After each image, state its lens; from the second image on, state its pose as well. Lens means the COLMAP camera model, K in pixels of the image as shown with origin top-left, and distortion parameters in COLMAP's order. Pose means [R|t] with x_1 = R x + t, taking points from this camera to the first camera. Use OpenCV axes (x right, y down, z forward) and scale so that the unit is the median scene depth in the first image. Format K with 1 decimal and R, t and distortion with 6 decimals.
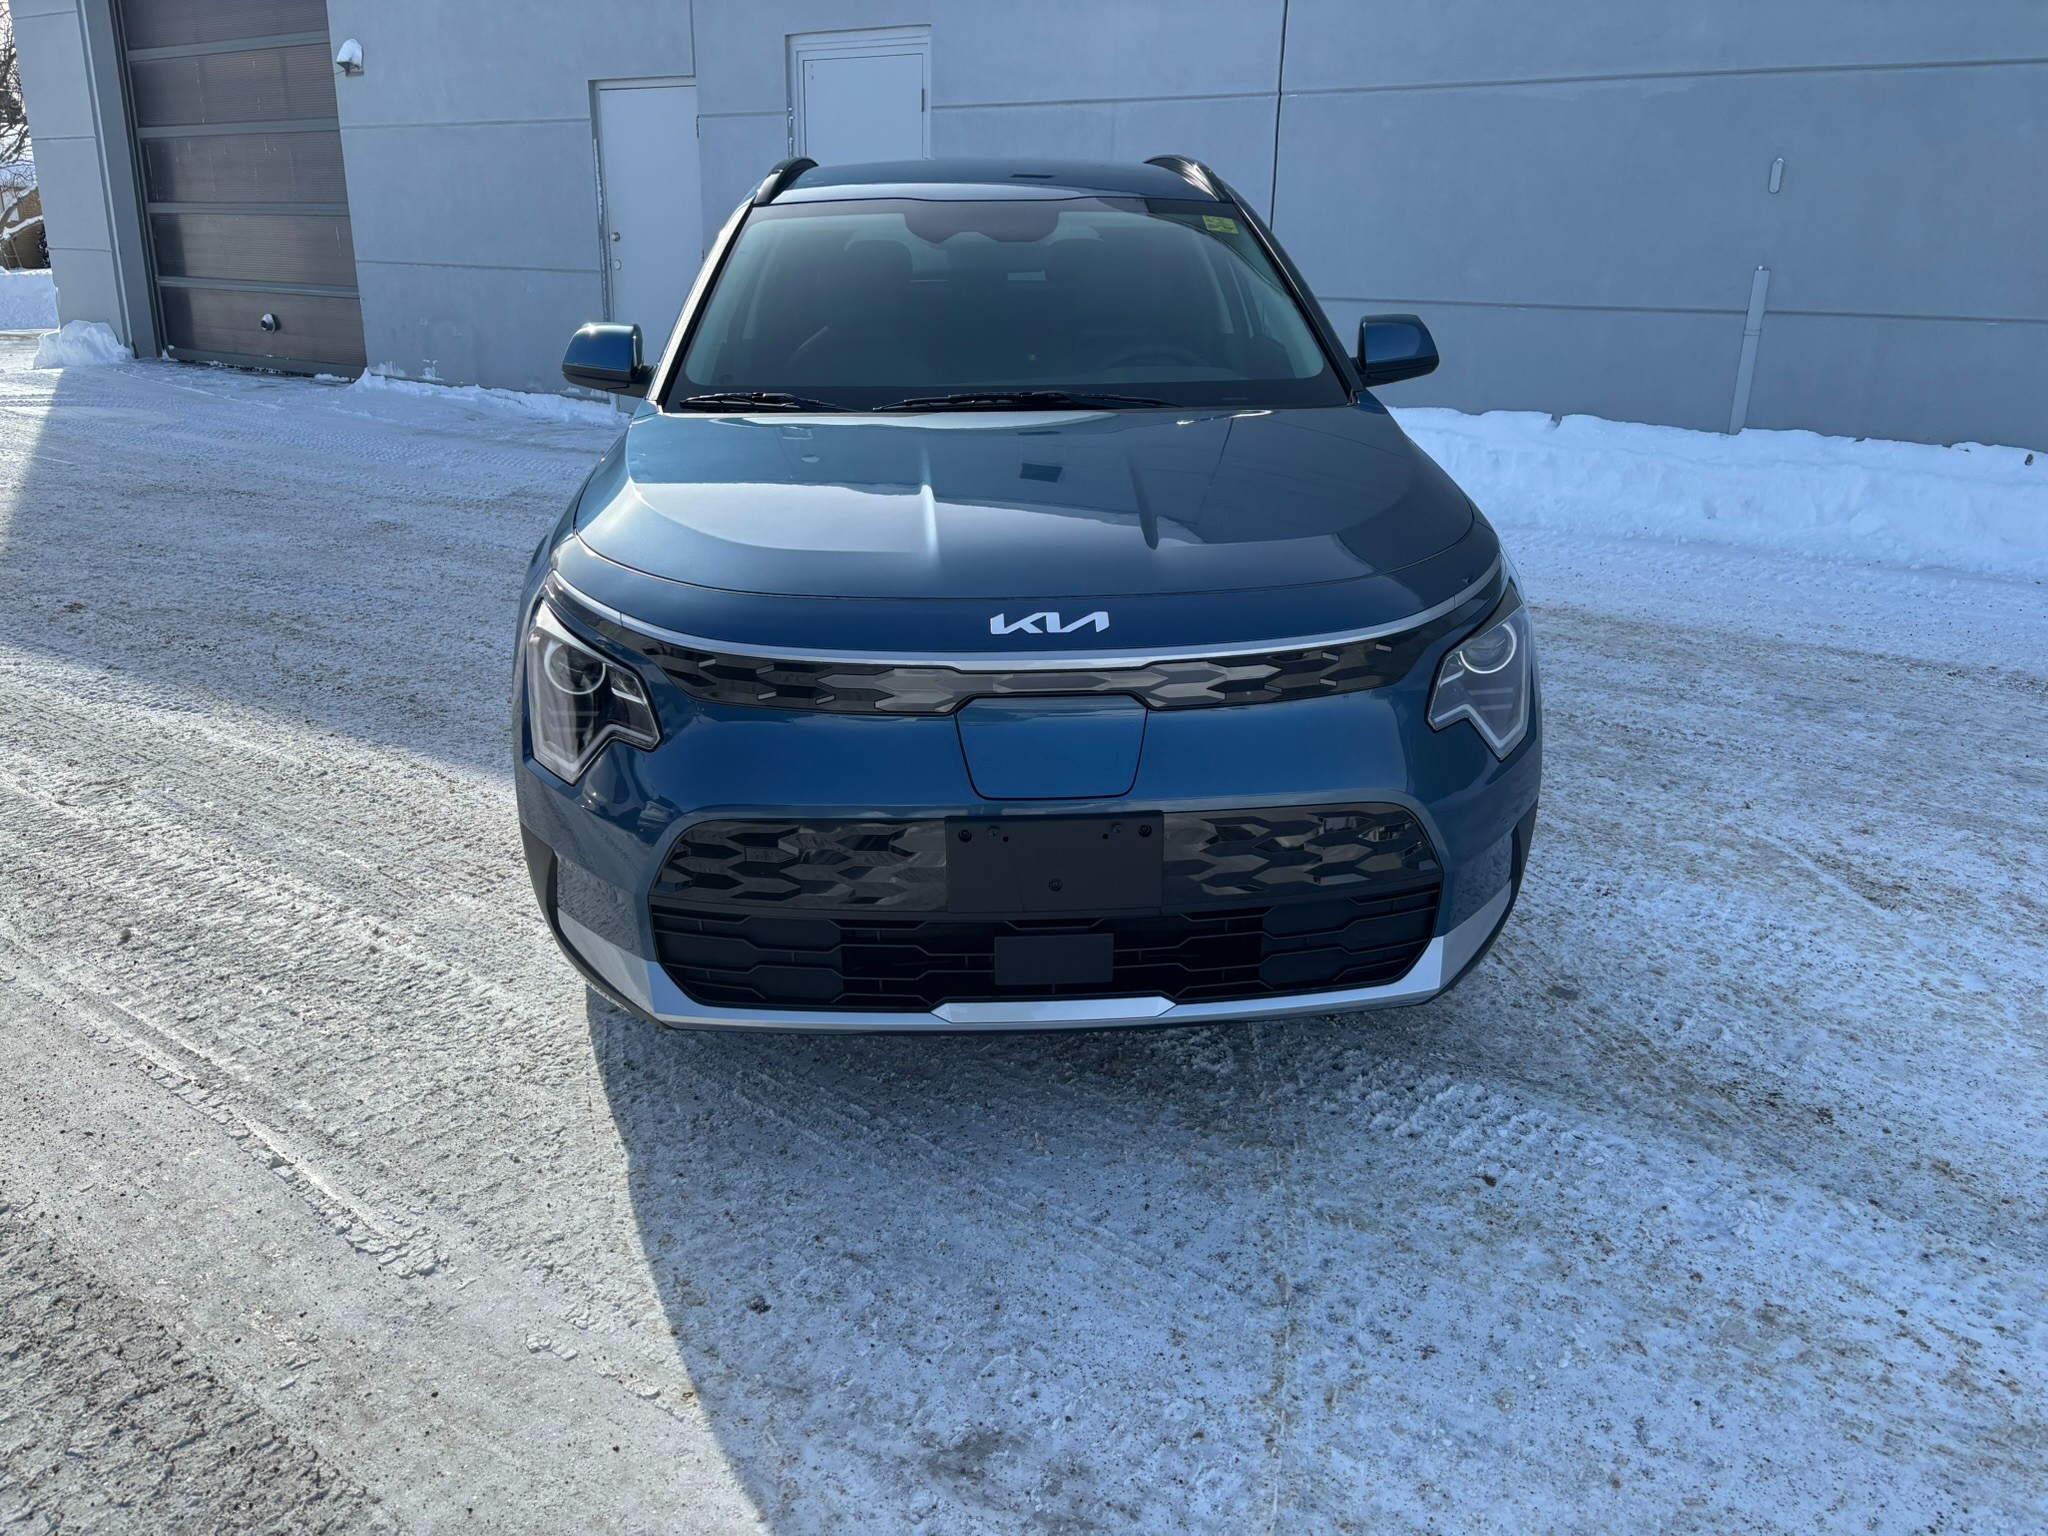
lens RADIAL K [[1545.8, 0, 1025.1], [0, 1545.8, 723.5], [0, 0, 1]] dist [0.071996, -0.091190]
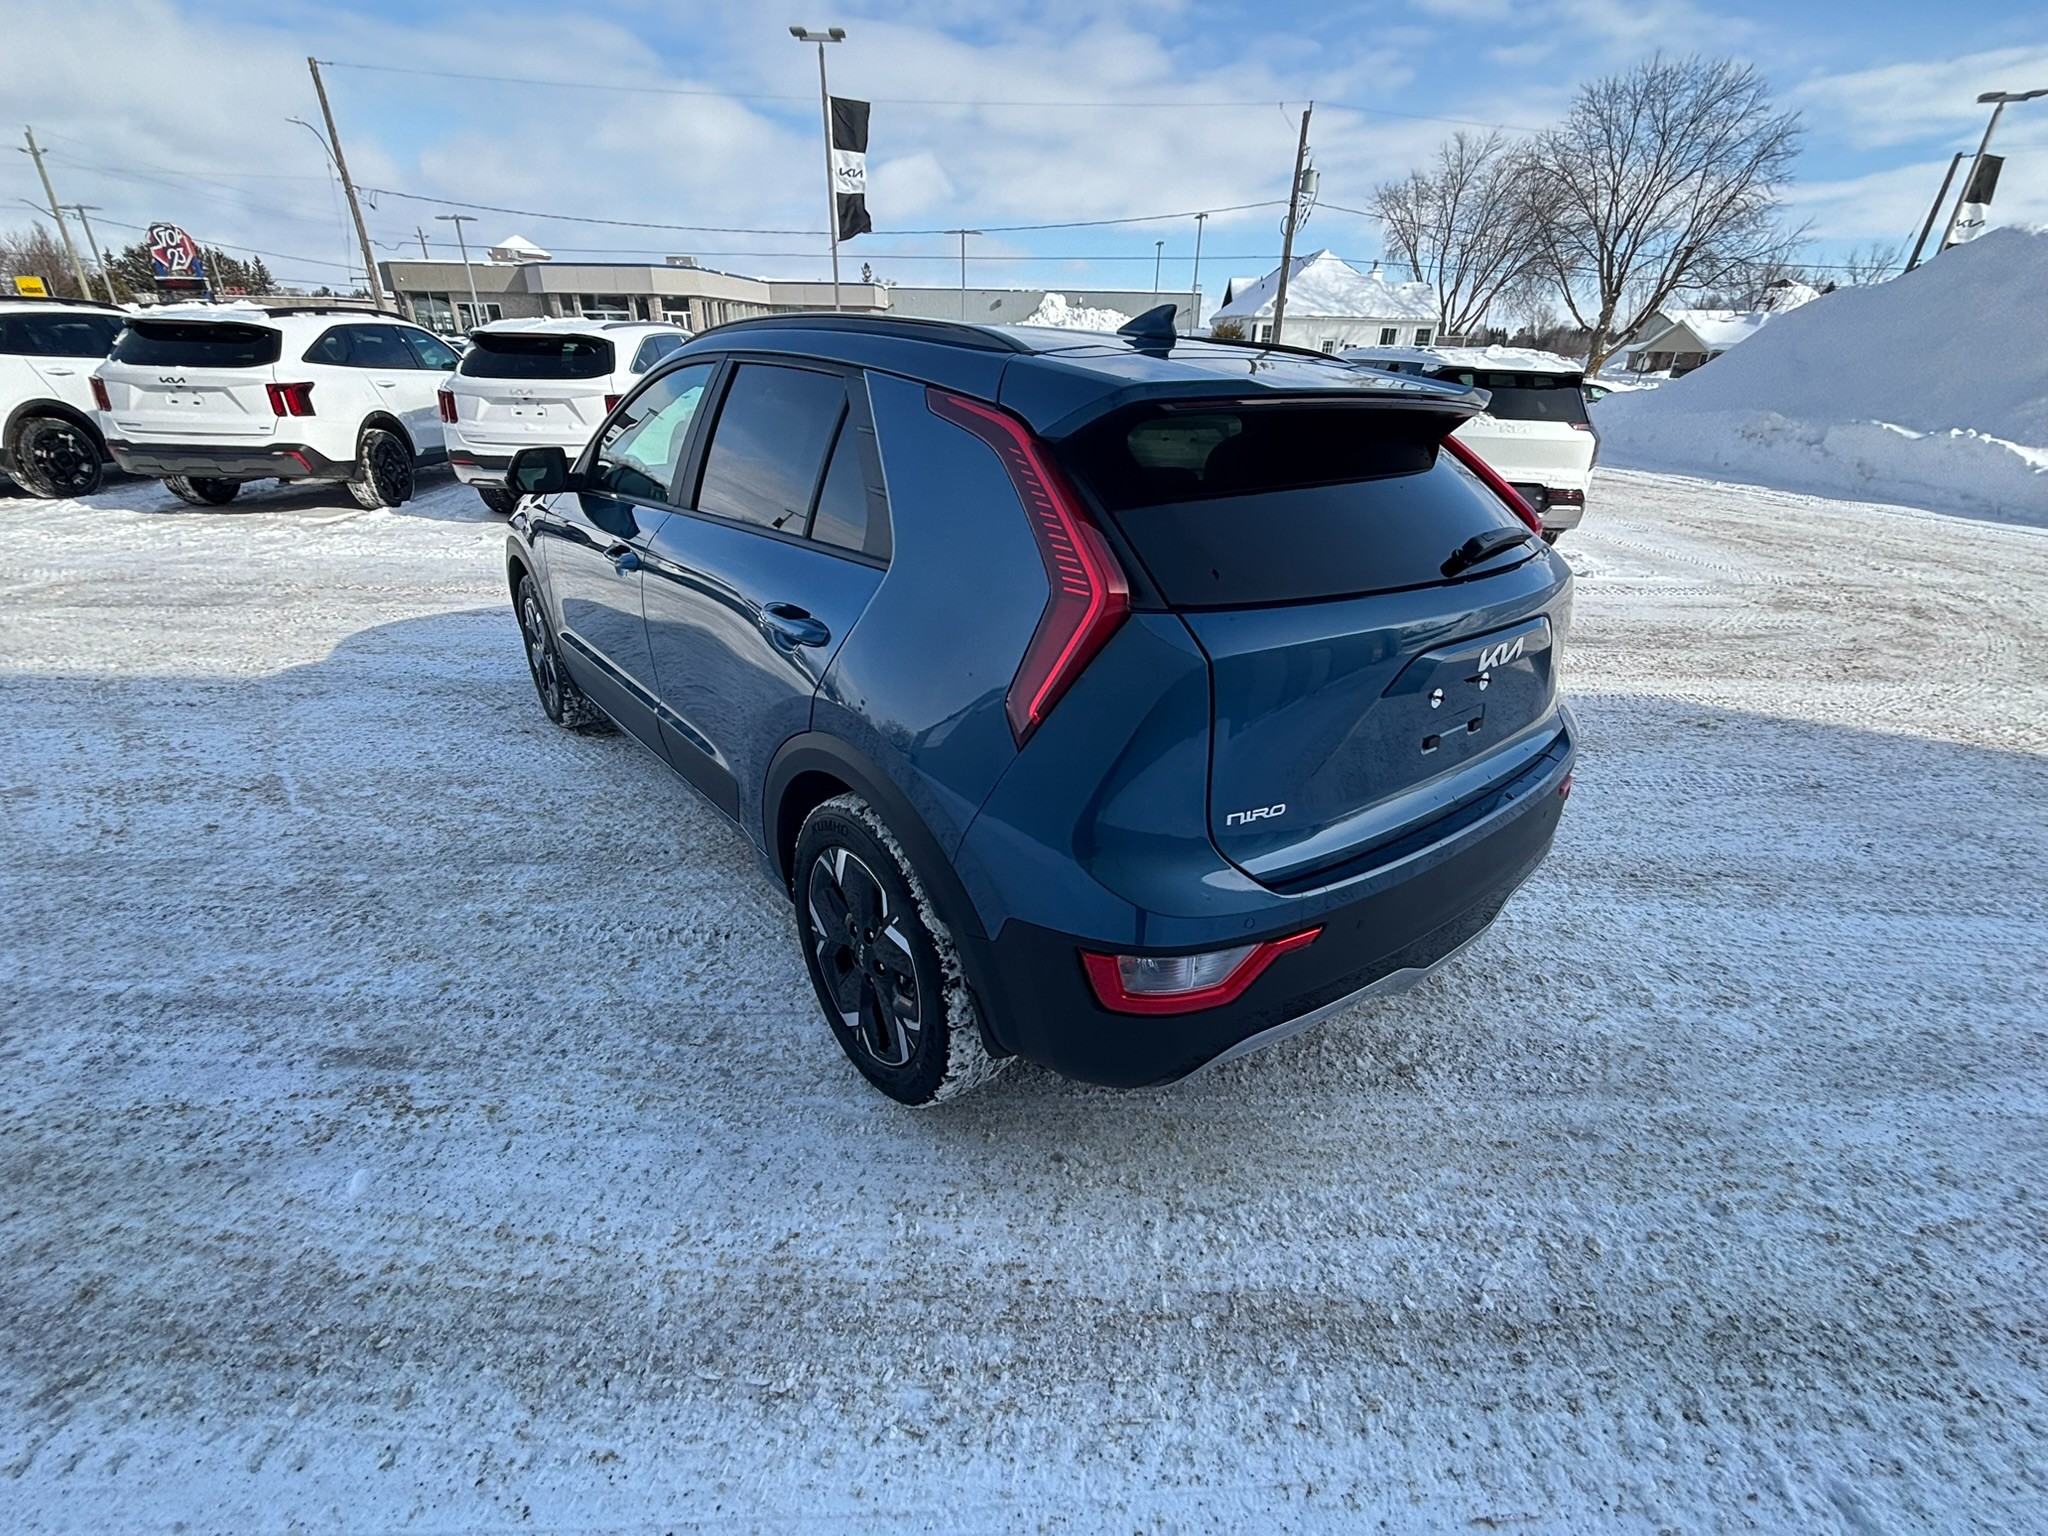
lens RADIAL K [[897.3, 0, 1024.0], [0, 897.3, 768.0], [0, 0, 1]] dist [-0.012817, 0.008395]
pose [[-0.813316, 0.218486, -0.539241, 0.559172], [-0.204364, 0.760483, 0.616361, -0.922215], [0.544750, 0.611498, -0.573862, 2.770659]]
